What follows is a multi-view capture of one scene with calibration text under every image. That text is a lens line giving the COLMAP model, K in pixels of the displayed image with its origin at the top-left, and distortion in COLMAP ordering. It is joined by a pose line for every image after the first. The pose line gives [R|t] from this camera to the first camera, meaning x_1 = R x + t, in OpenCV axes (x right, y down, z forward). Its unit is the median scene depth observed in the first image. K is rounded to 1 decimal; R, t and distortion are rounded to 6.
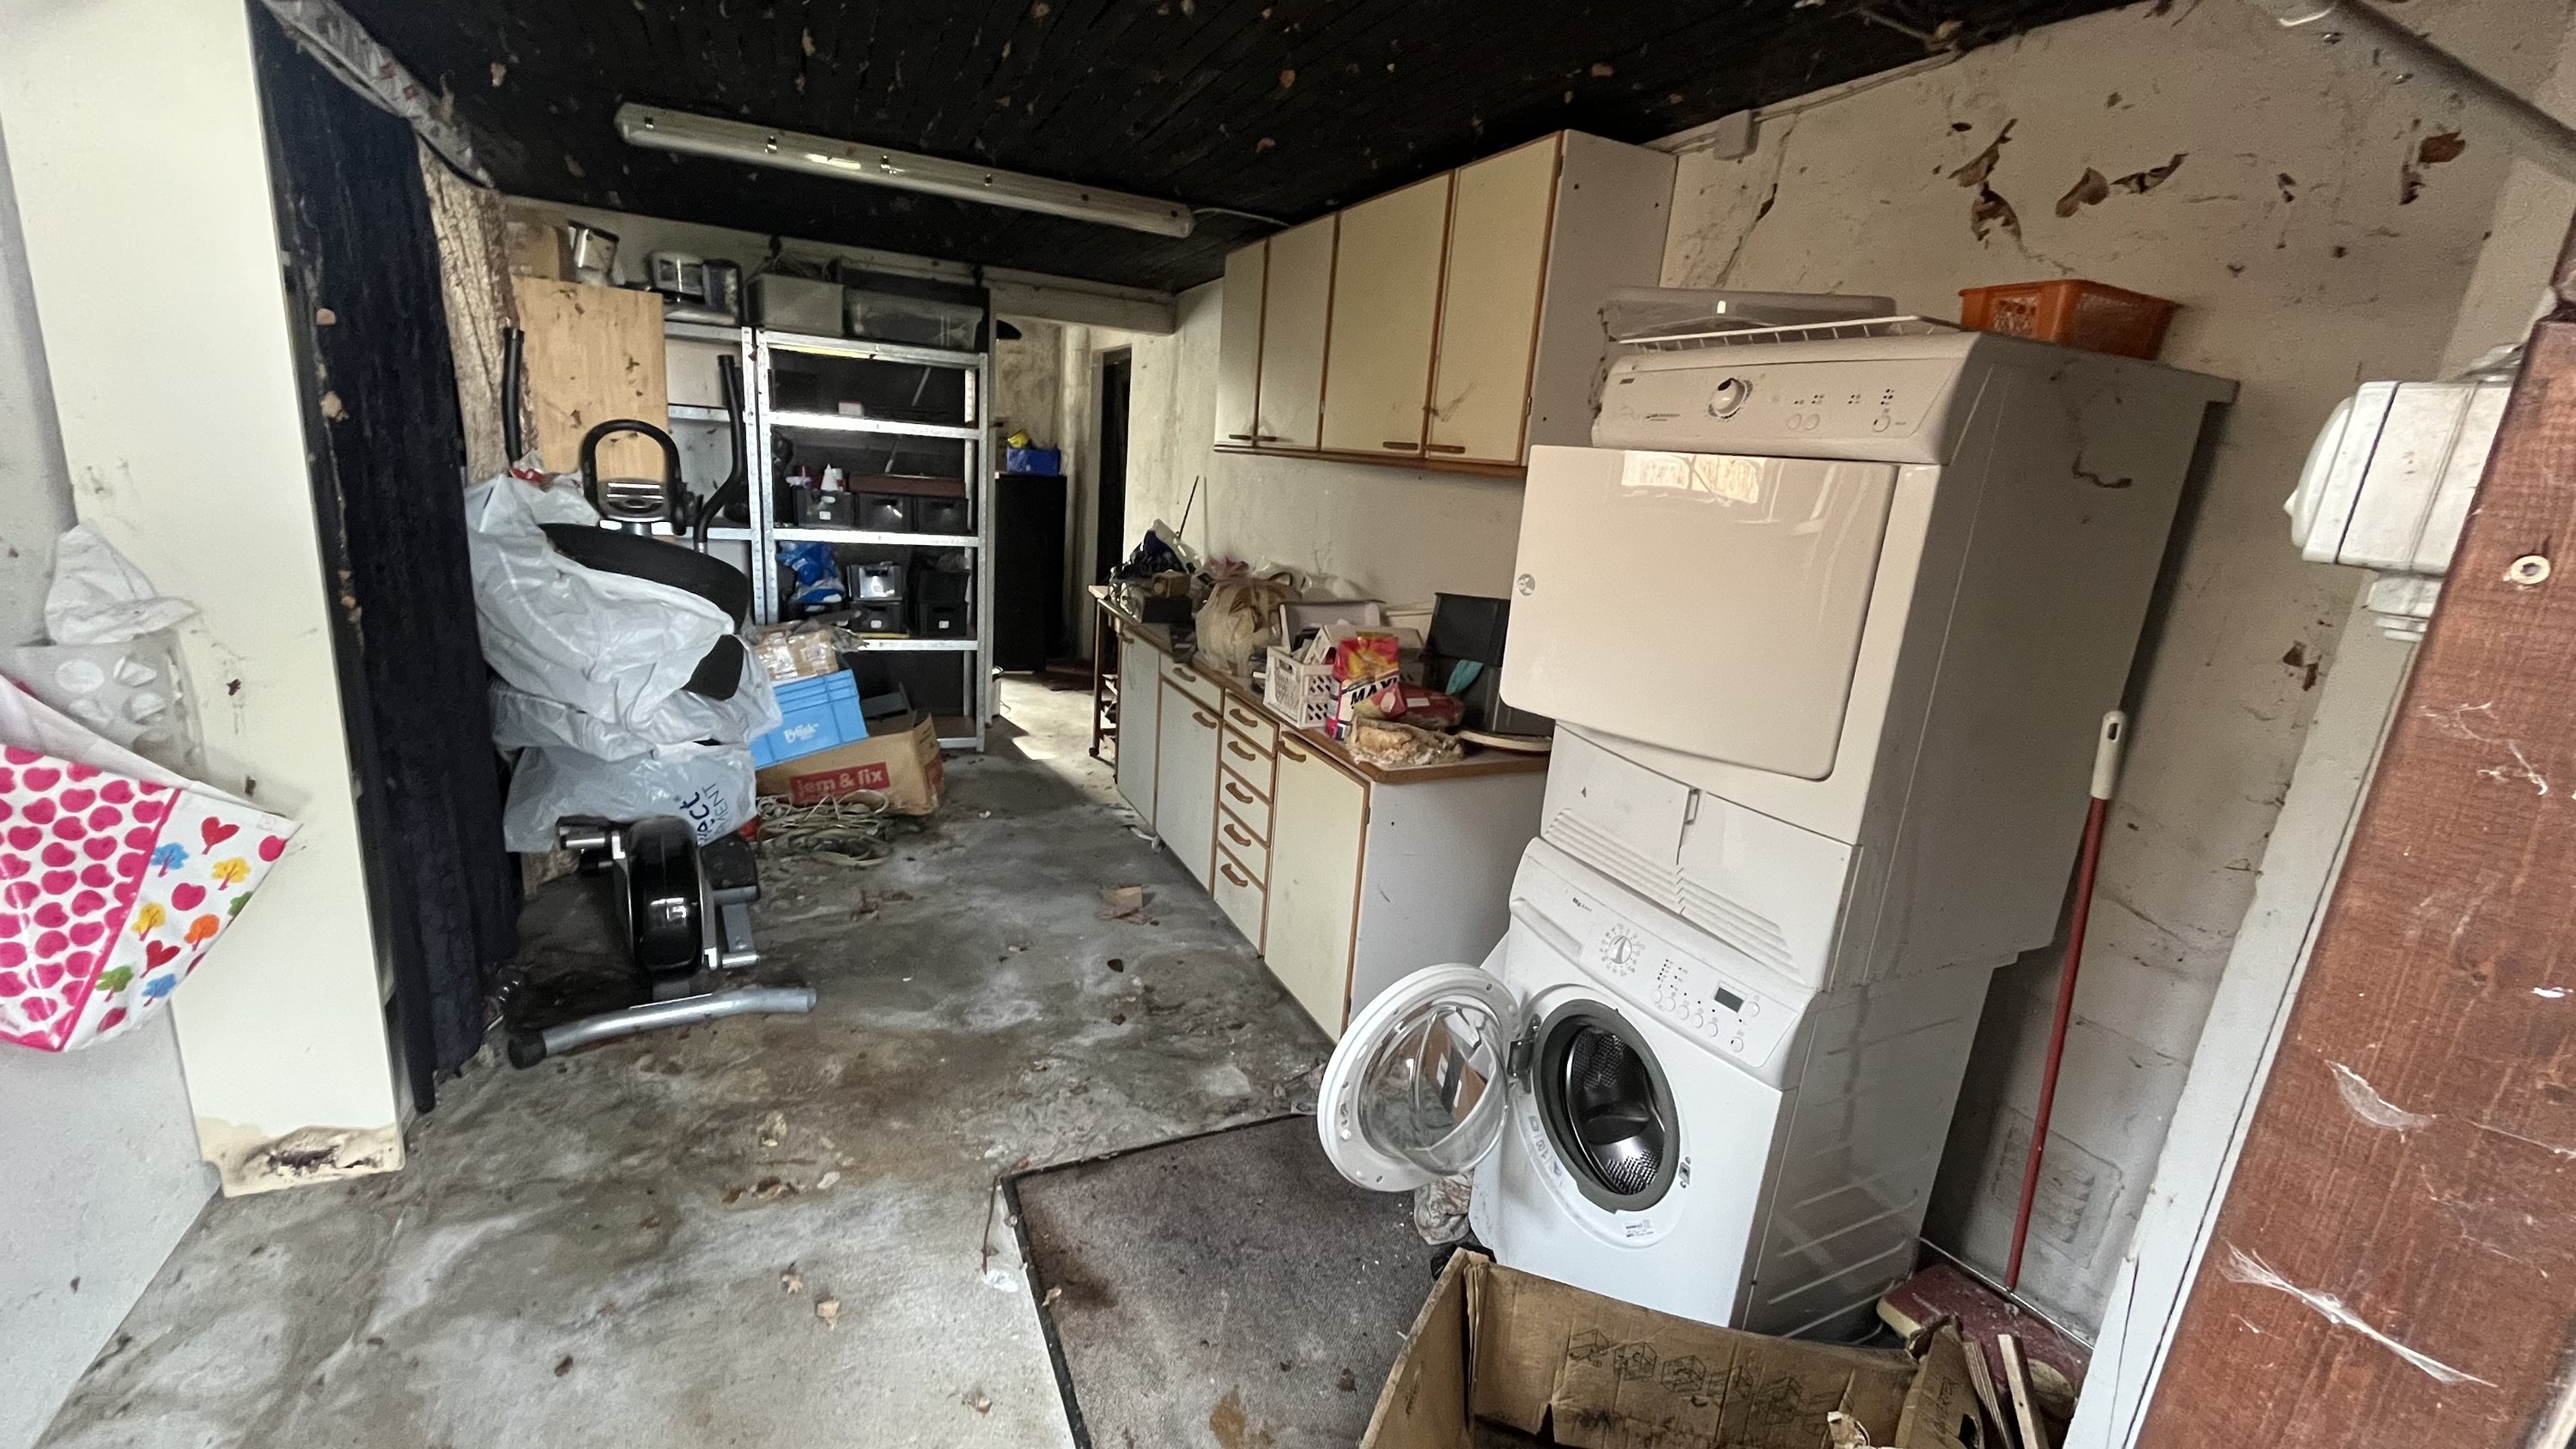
lens RADIAL K [[1048.6, 0, 1294.1], [0, 1048.6, 723.5], [0, 0, 1]] dist [-0.000947, -0.000097]
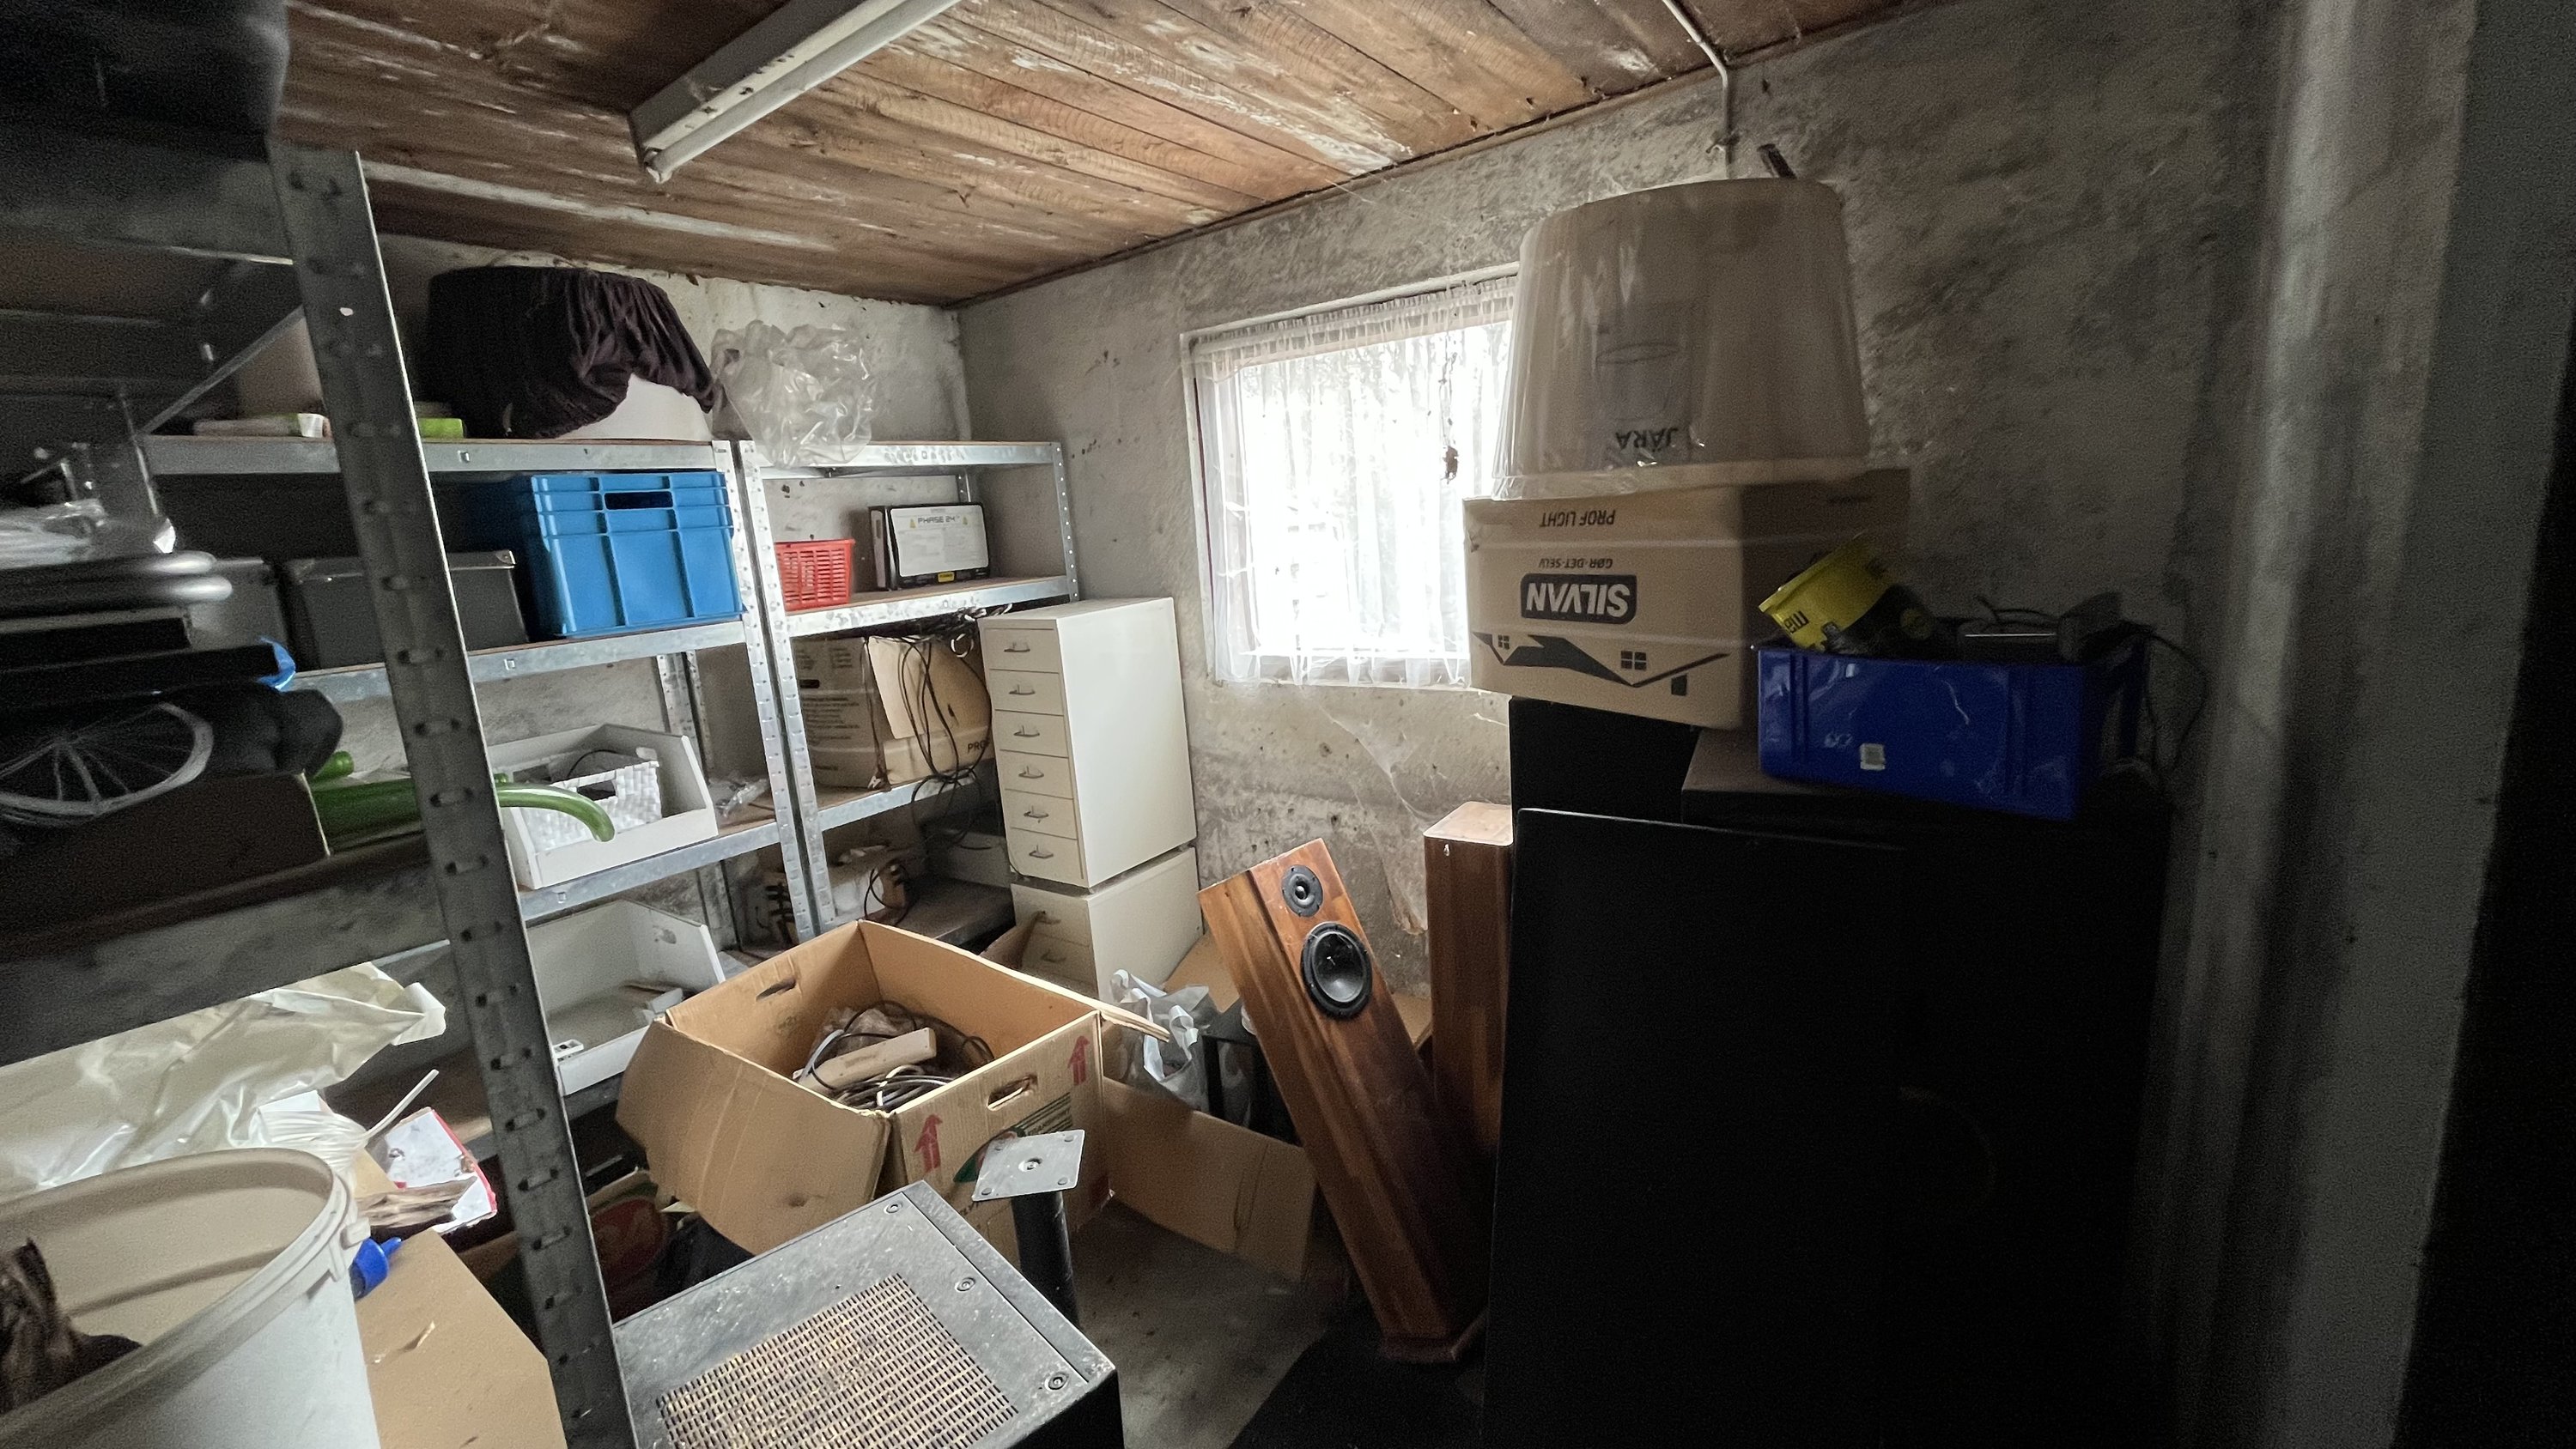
lens RADIAL K [[1048.6, 0, 1290.4], [0, 1048.6, 715.1], [0, 0, 1]] dist [-0.000947, -0.000097]
pose [[0.495781, 0.049896, -0.867013, -0.145321], [-0.107662, 0.994178, -0.004350, -0.226654], [0.861748, 0.095501, 0.498267, 0.785336]]
